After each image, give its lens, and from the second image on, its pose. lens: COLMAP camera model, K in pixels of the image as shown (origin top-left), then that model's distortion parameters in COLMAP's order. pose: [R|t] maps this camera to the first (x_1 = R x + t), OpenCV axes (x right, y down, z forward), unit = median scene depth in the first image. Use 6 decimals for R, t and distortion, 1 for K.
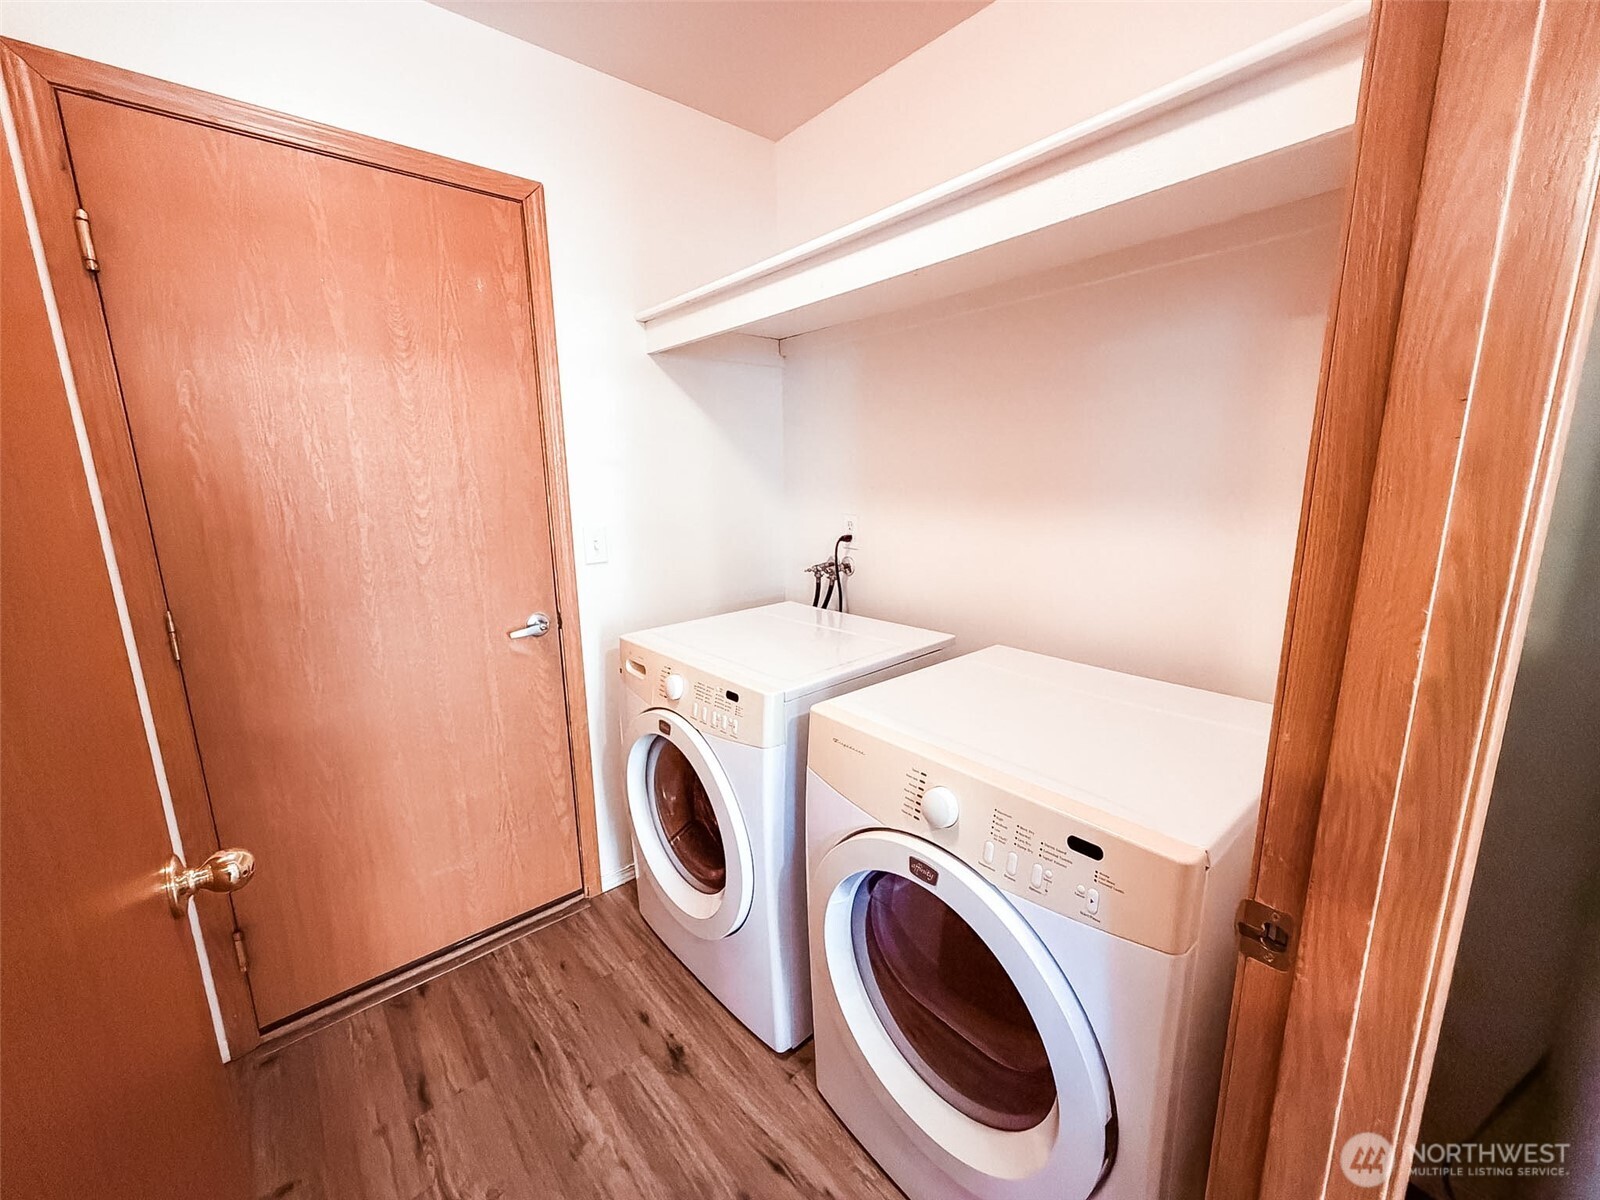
lens RADIAL K [[624.8, 0, 799.5], [0, 624.8, 600.9], [0, 0, 1]] dist [0.000646, 0.000023]
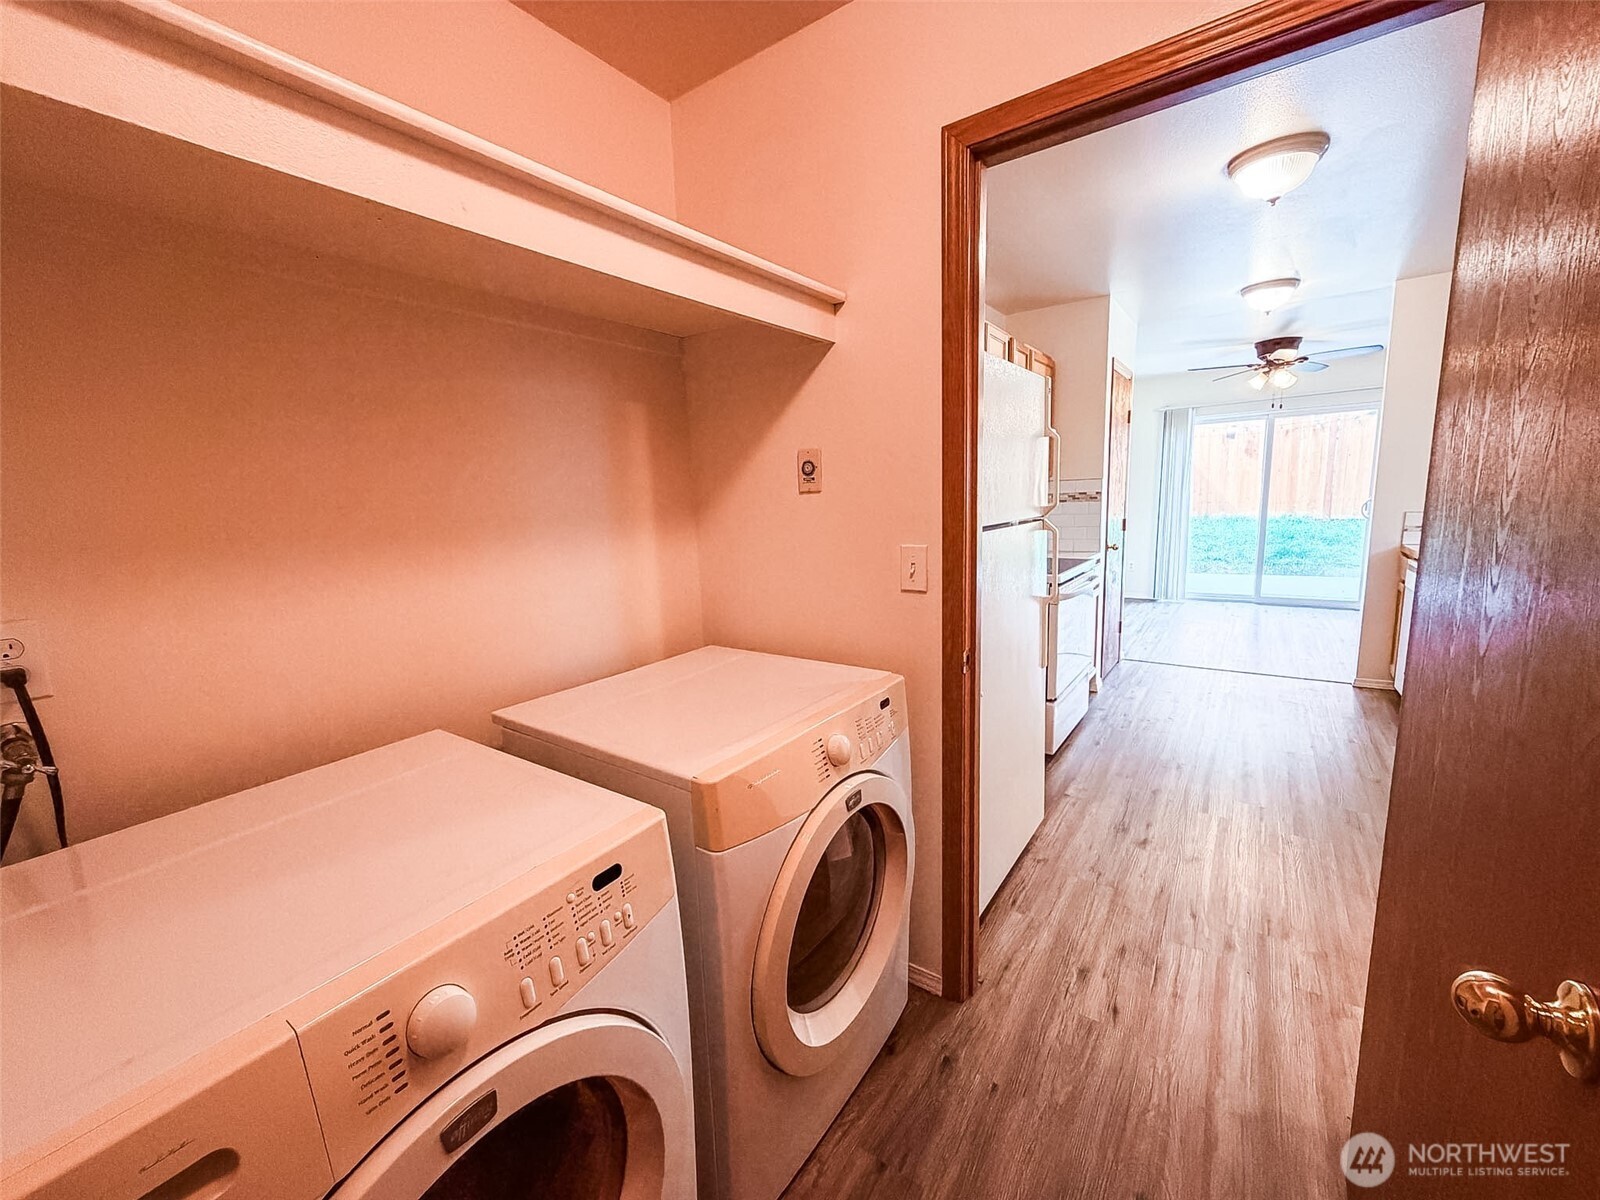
lens RADIAL K [[624.8, 0, 797.2], [0, 624.8, 596.1], [0, 0, 1]] dist [0.000646, 0.000023]
pose [[-0.228261, -0.129464, 0.964954, -0.683770], [0.234937, 0.954506, 0.183637, -0.165445], [-0.944829, 0.268620, -0.187461, 0.877635]]
